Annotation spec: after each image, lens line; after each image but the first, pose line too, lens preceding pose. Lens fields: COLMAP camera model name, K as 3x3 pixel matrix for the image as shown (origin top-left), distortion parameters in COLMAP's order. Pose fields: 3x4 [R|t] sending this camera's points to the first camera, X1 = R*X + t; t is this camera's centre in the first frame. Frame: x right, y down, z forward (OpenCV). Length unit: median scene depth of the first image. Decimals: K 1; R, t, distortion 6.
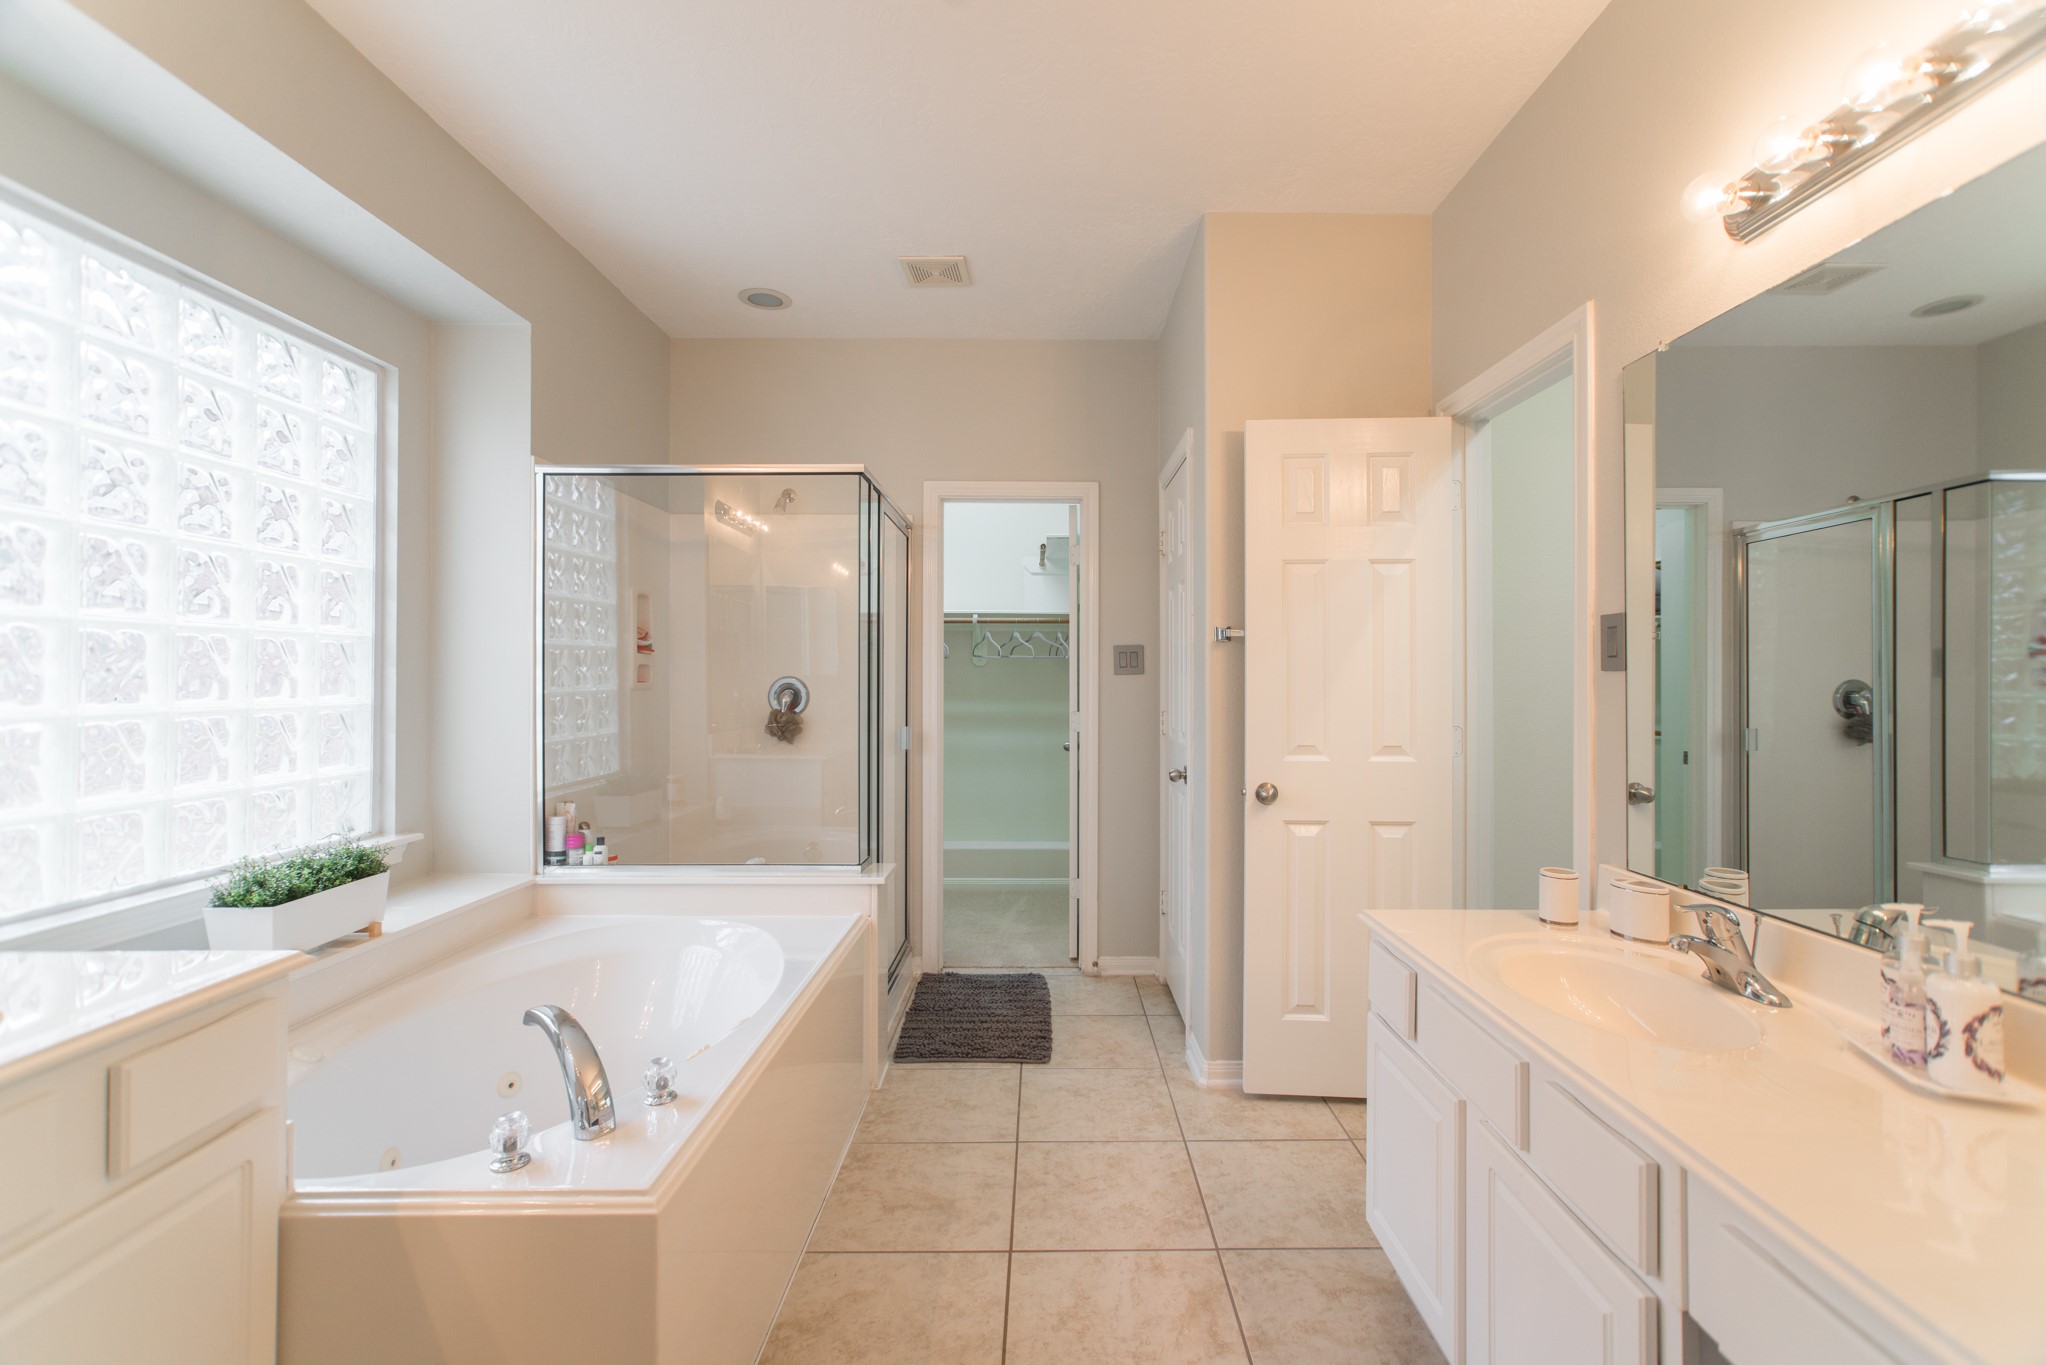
lens RADIAL K [[874.6, 0, 1036.7], [0, 874.6, 664.6], [0, 0, 1]] dist [-0.017459, 0.013356]
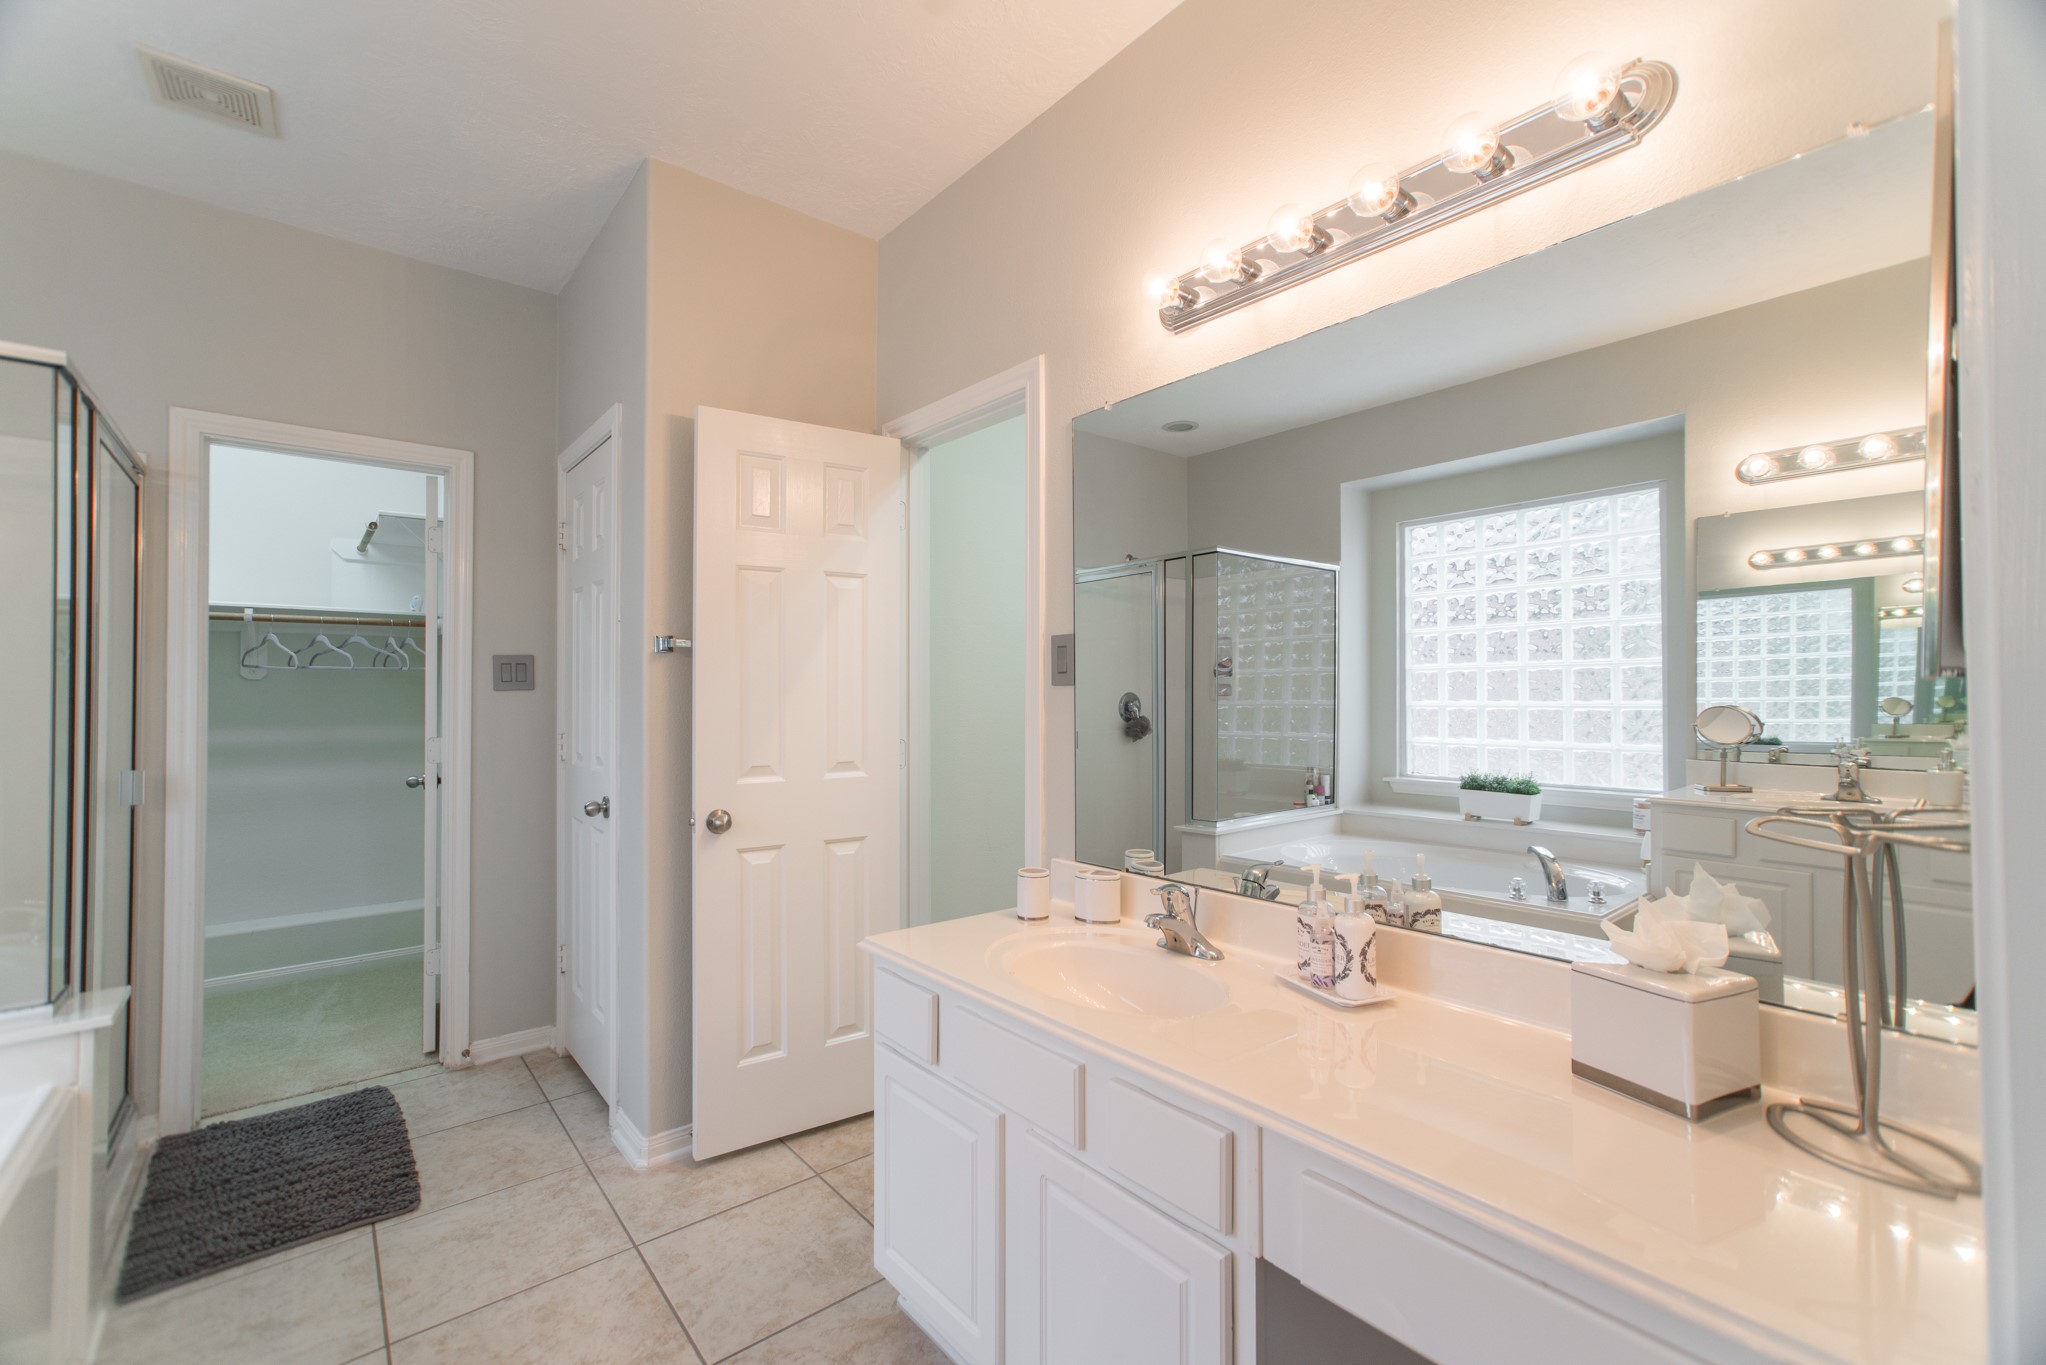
lens RADIAL K [[874.6, 0, 1017.1], [0, 874.6, 675.7], [0, 0, 1]] dist [-0.017459, 0.013356]
pose [[0.779453, 0.005817, 0.626434, -0.063760], [-0.003011, 0.999980, -0.005539, 0.000826], [-0.626454, 0.002432, 0.779455, 0.102645]]
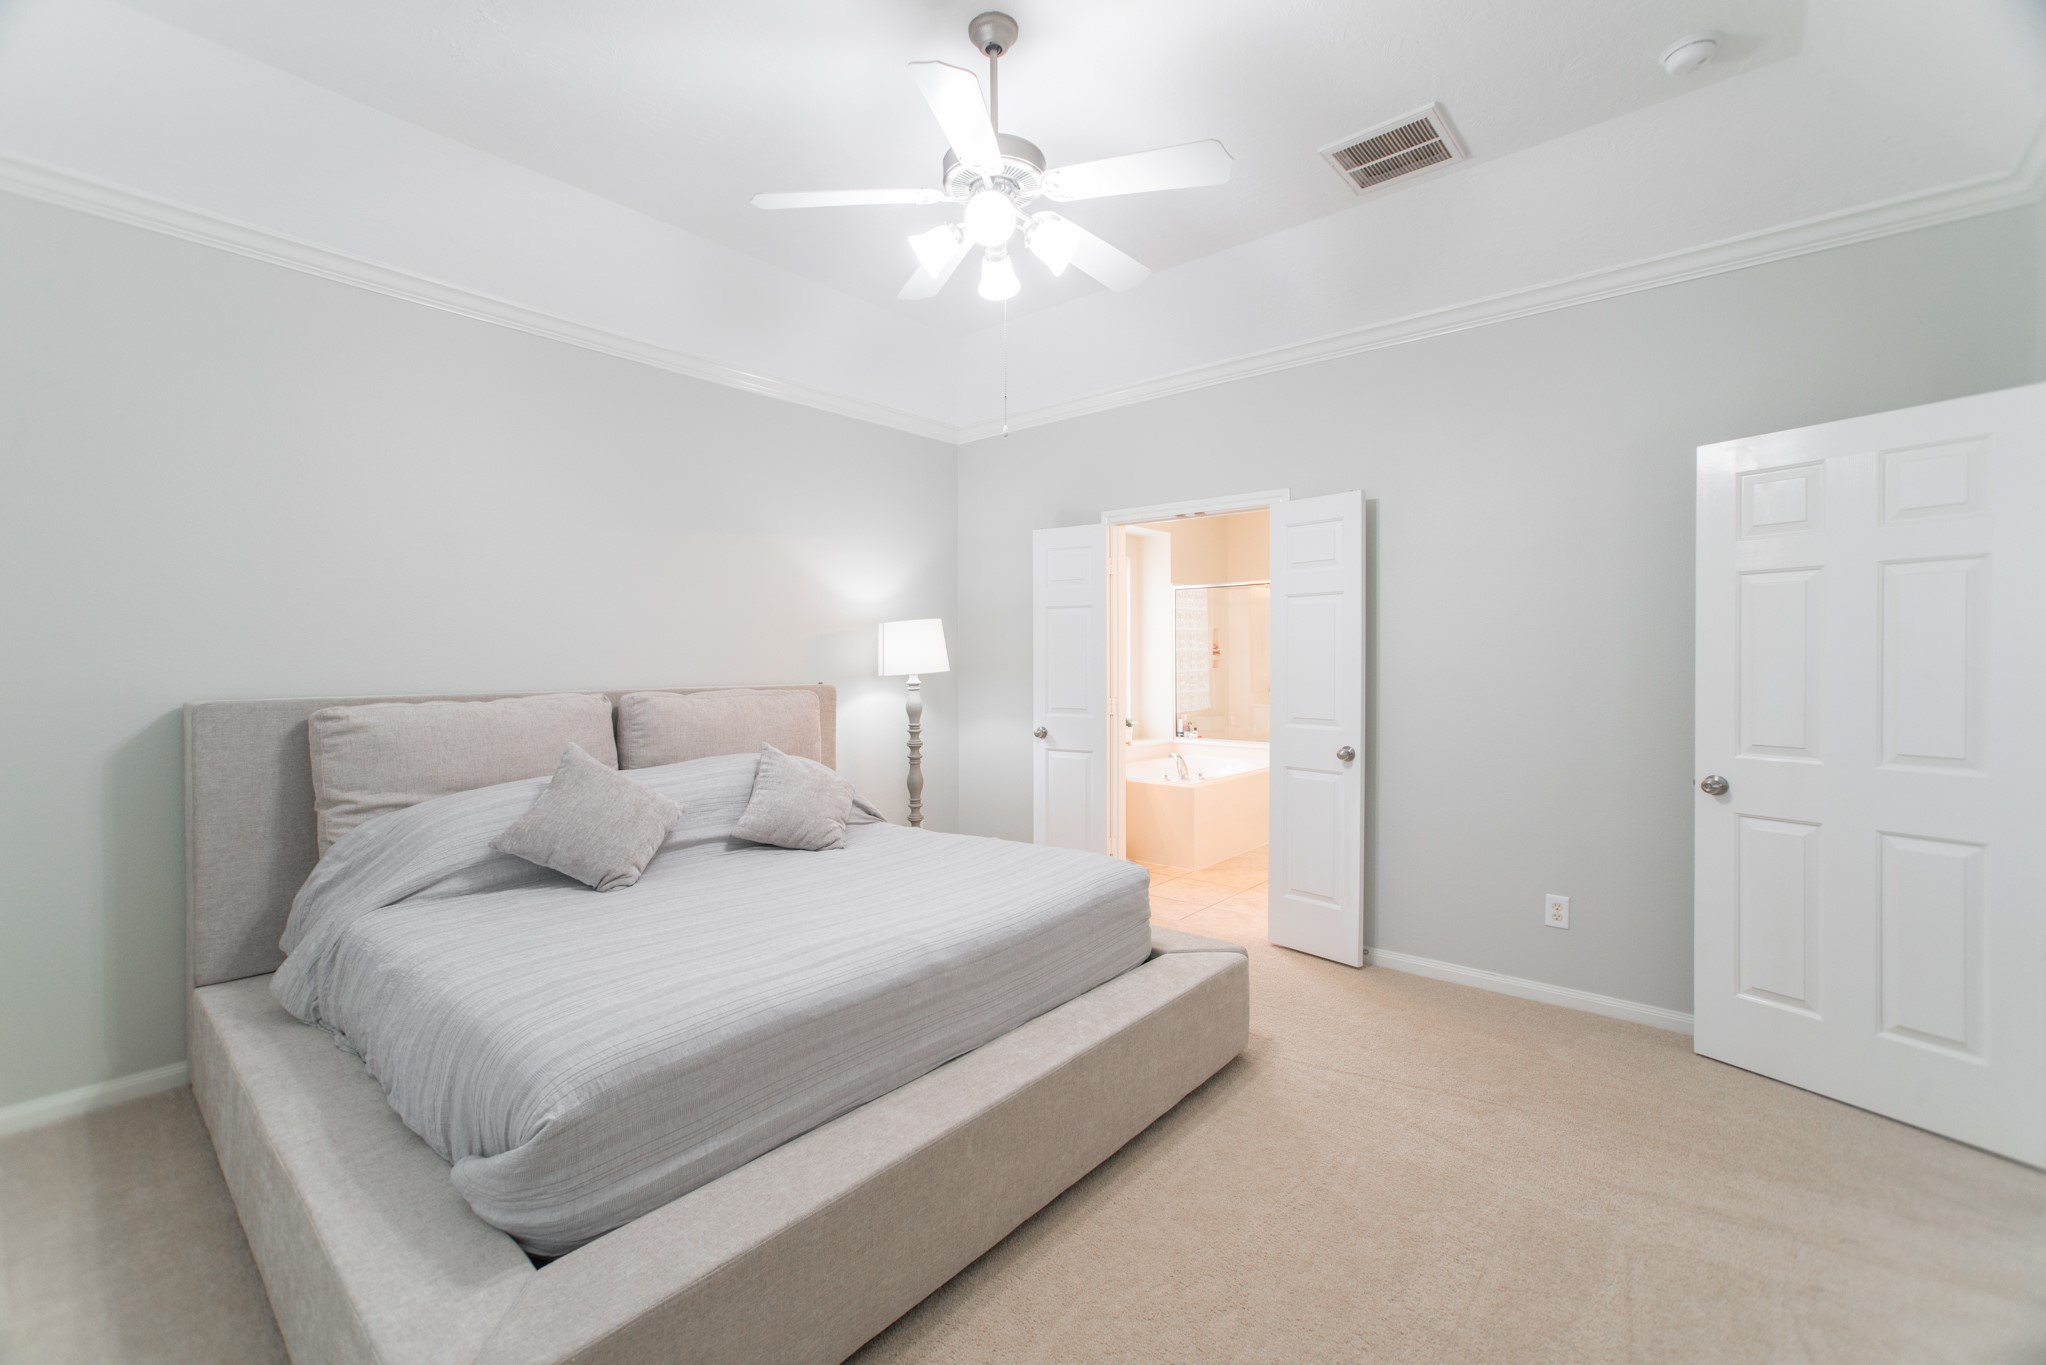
lens RADIAL K [[874.6, 0, 1015.7], [0, 874.6, 672.8], [0, 0, 1]] dist [-0.017459, 0.013356]
pose [[0.757270, 0.008837, -0.653042, 0.531389], [0.009421, 0.999657, 0.024453, -0.022611], [0.653034, -0.024670, 0.756927, -0.882082]]
